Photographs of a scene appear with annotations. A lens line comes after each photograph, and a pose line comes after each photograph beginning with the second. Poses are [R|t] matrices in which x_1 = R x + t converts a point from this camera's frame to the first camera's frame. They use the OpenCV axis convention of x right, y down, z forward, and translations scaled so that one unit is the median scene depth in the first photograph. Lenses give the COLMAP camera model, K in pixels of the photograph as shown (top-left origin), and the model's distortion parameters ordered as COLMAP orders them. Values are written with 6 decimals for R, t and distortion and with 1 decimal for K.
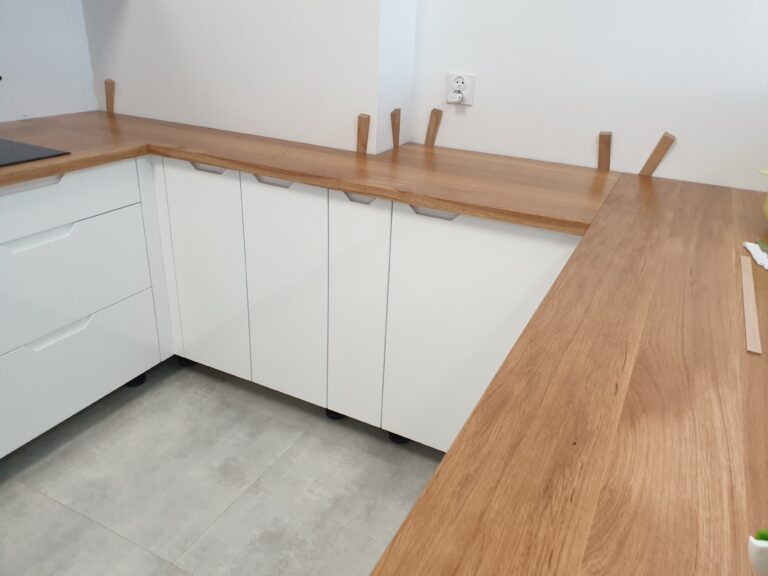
lens RADIAL K [[595.7, 0, 384.0], [0, 595.7, 288.0], [0, 0, 1]] dist [0.009021, 0.003950]
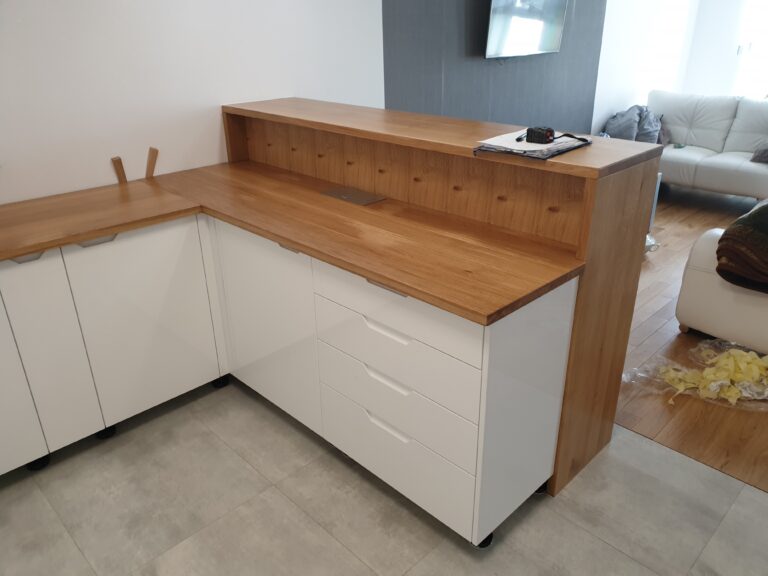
lens RADIAL K [[595.7, 0, 384.0], [0, 595.7, 288.0], [0, 0, 1]] dist [0.009021, 0.003950]
pose [[0.313759, -0.436752, 0.843091, -0.831092], [0.422476, 0.859408, 0.287979, -0.137662], [-0.850335, 0.265830, 0.454164, -0.137890]]
